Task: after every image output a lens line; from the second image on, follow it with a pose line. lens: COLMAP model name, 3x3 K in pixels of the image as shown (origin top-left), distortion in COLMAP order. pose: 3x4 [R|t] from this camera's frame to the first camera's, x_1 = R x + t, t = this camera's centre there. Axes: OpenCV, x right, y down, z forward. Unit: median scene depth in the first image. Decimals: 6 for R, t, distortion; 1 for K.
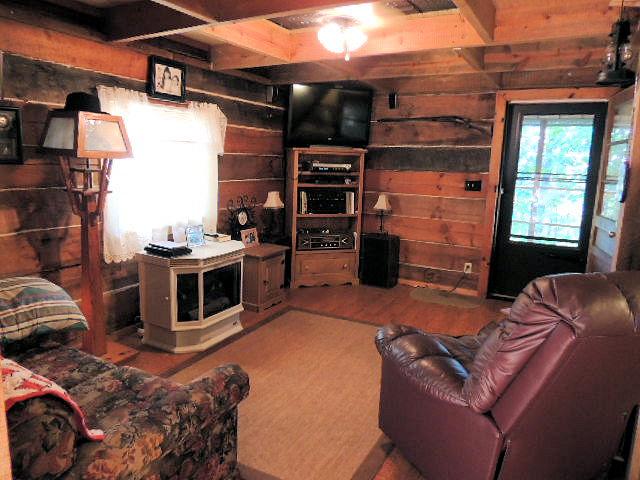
lens RADIAL K [[449.2, 0, 320.0], [0, 449.2, 240.0], [0, 0, 1]] dist [-0.033234, -0.000181]
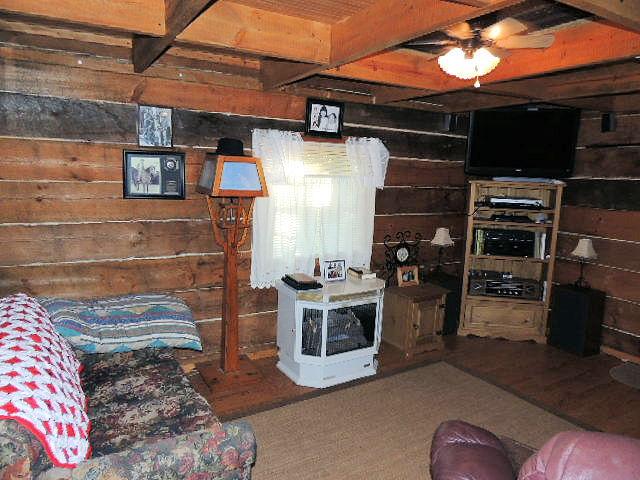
lens RADIAL K [[449.2, 0, 320.0], [0, 449.2, 240.0], [0, 0, 1]] dist [-0.033234, -0.000181]
pose [[0.856913, 0.073410, -0.510207, 0.176877], [-0.095394, 0.995294, -0.017013, -0.050611], [0.506557, 0.063250, 0.859883, 0.100346]]
